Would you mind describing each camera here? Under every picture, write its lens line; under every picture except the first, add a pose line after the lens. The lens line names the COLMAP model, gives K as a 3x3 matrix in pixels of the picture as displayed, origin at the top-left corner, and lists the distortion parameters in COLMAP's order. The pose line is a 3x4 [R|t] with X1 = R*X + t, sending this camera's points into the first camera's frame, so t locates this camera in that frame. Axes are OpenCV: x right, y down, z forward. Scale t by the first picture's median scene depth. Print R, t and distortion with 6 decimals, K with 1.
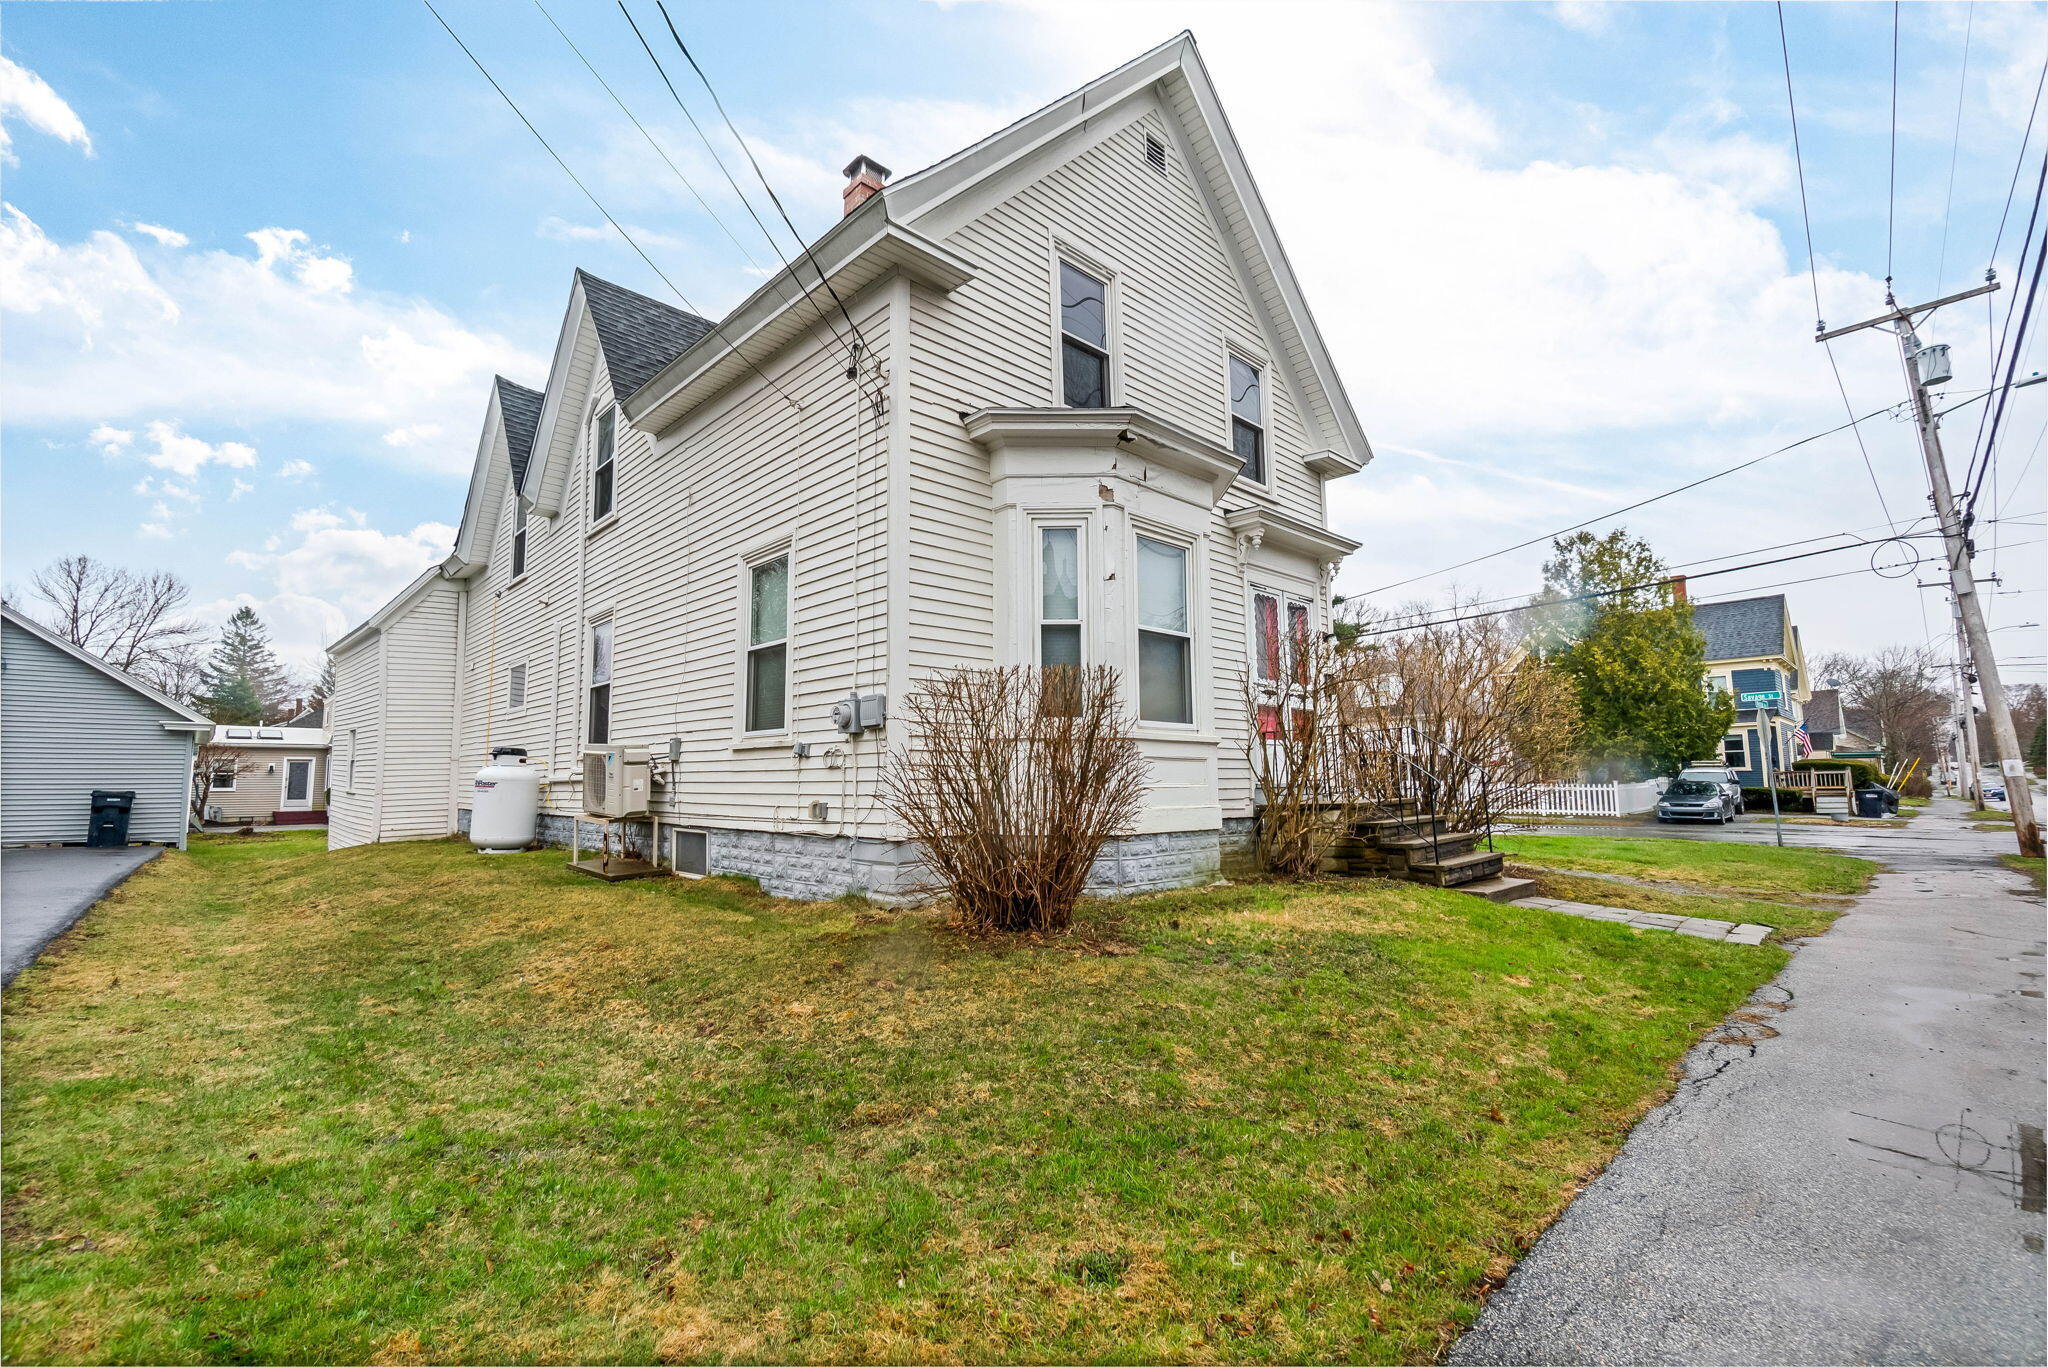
lens RADIAL K [[900.3, 0, 992.8], [0, 900.3, 686.9], [0, 0, 1]] dist [-0.000050, 0.000596]
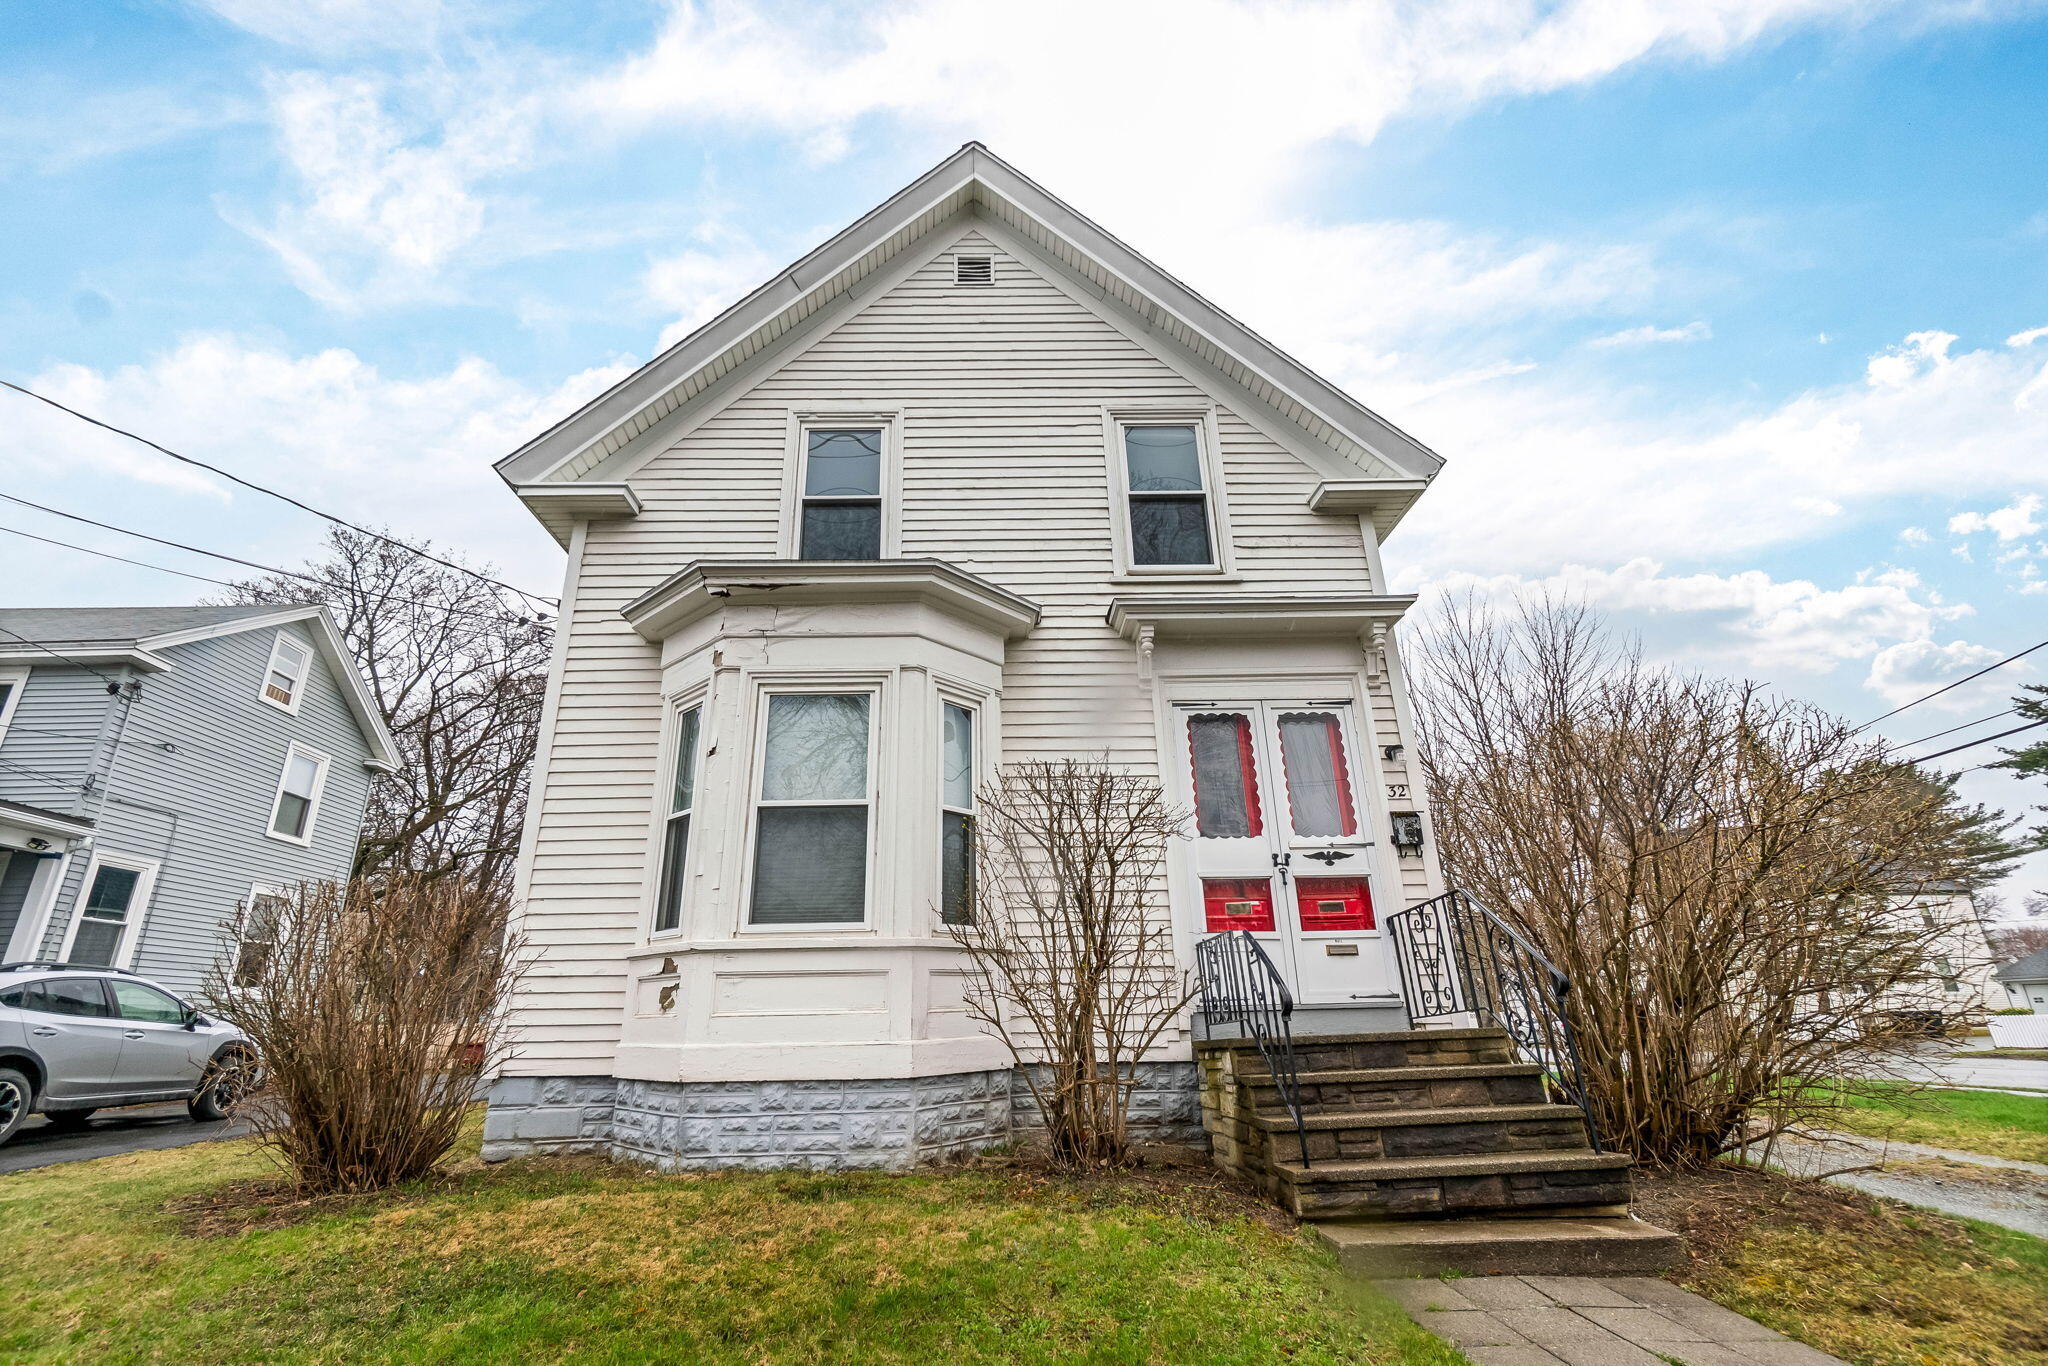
lens RADIAL K [[882.6, 0, 999.4], [0, 882.6, 696.0], [0, 0, 1]] dist [0.000321, 0.000479]
pose [[0.740997, -0.236981, -0.628302, 0.739383], [0.085676, 0.961376, -0.261564, 0.056896], [0.666020, 0.139988, 0.732680, 0.485746]]
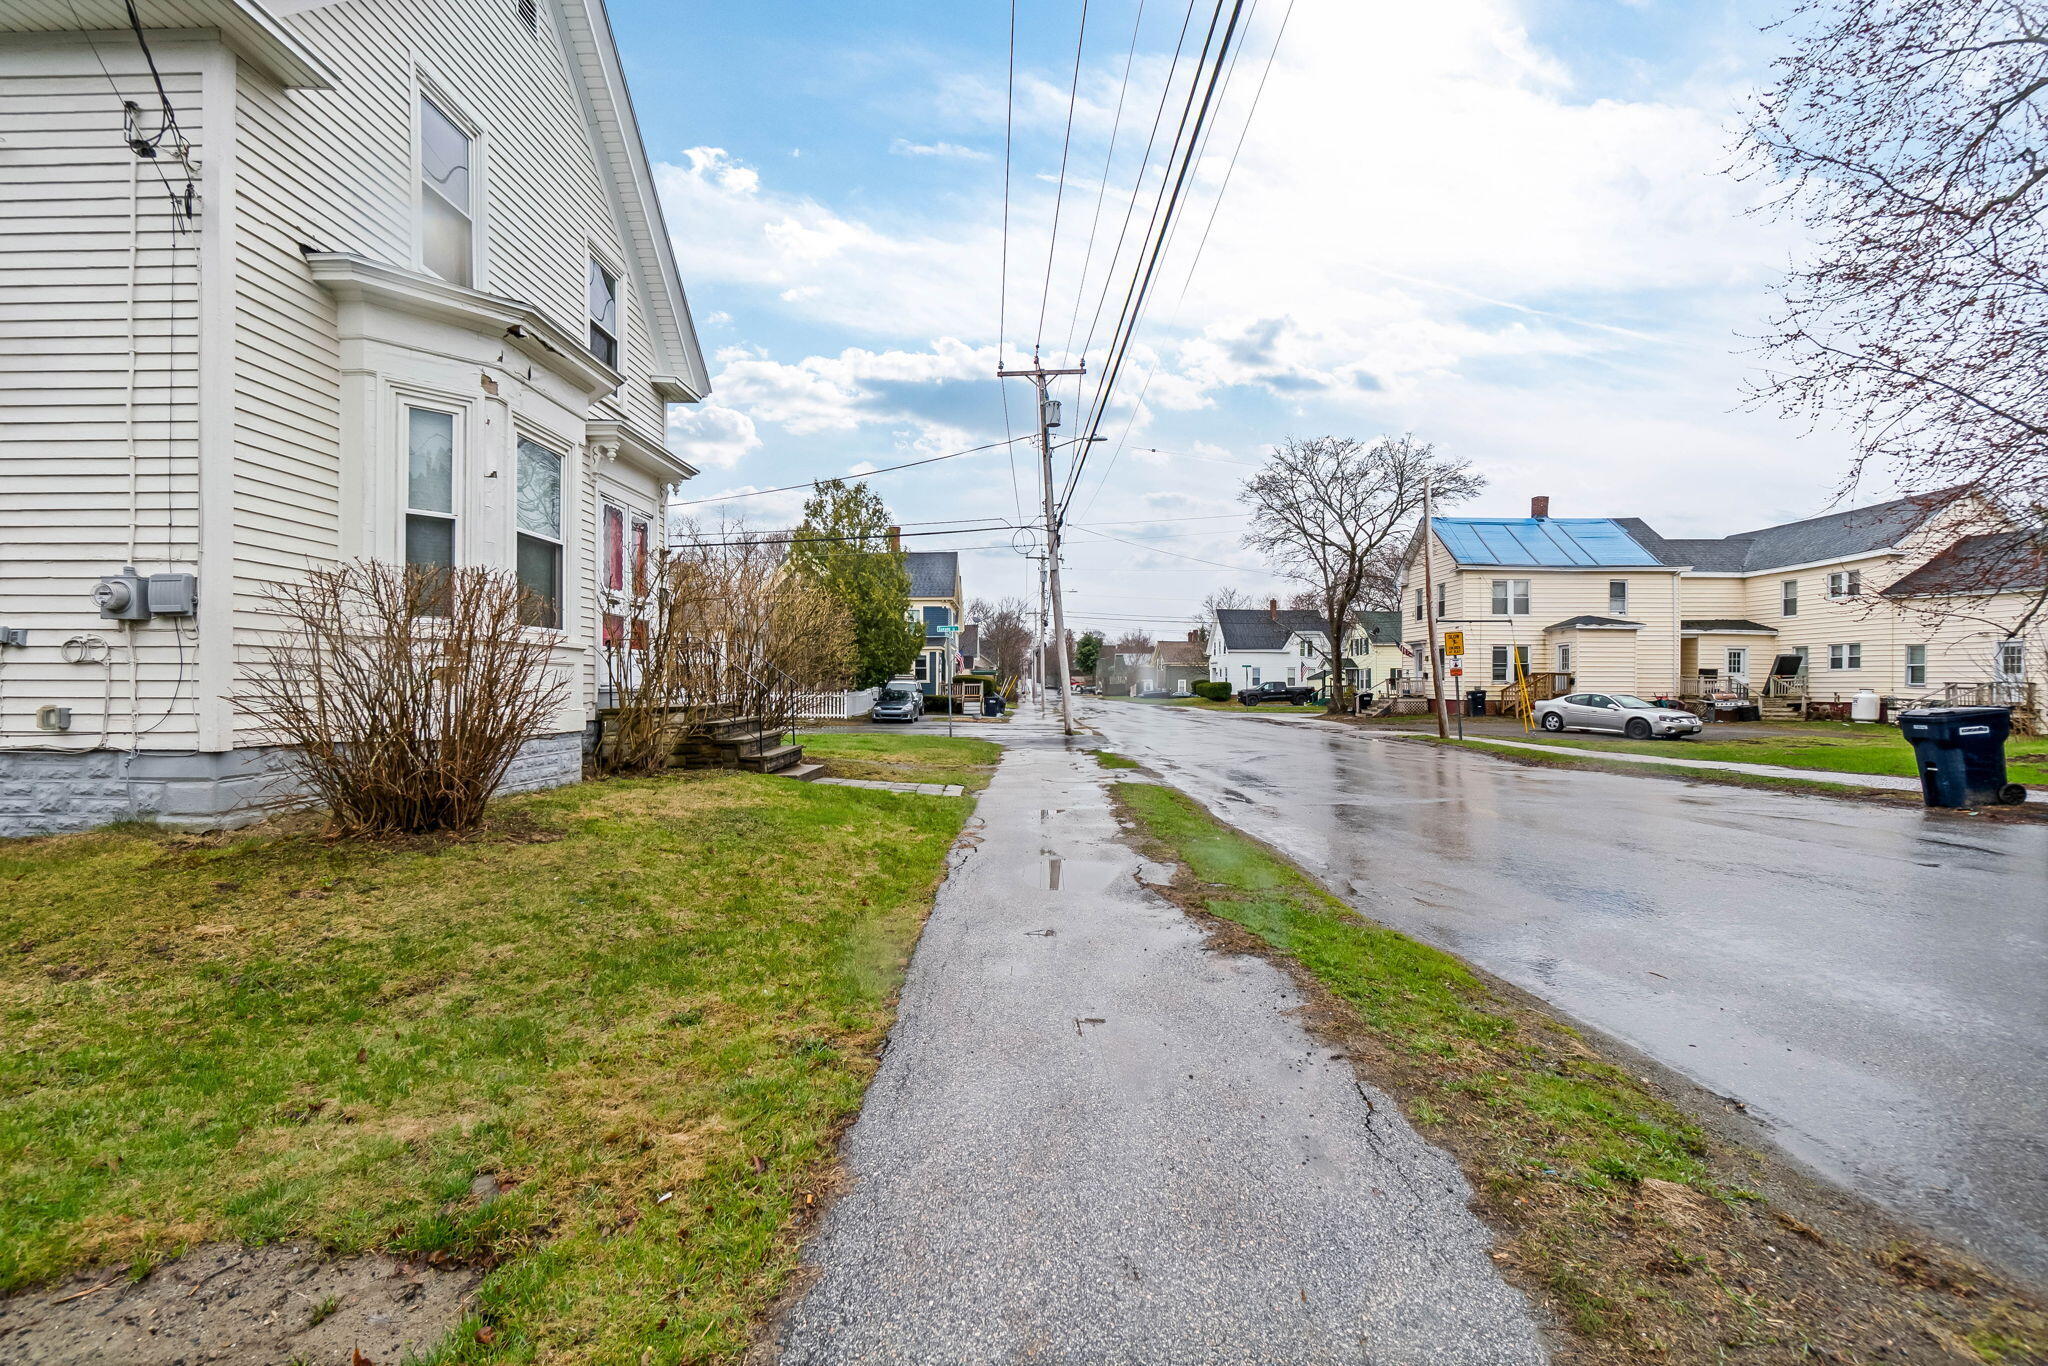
lens RADIAL K [[913.0, 0, 1024.0], [0, 913.0, 683.0], [0, 0, 1]] dist [-0.000910, -0.000127]
pose [[0.687424, 0.012956, 0.726141, -0.158538], [-0.084133, 0.994530, 0.061902, -0.006886], [-0.721367, -0.103645, 0.684754, -0.091880]]
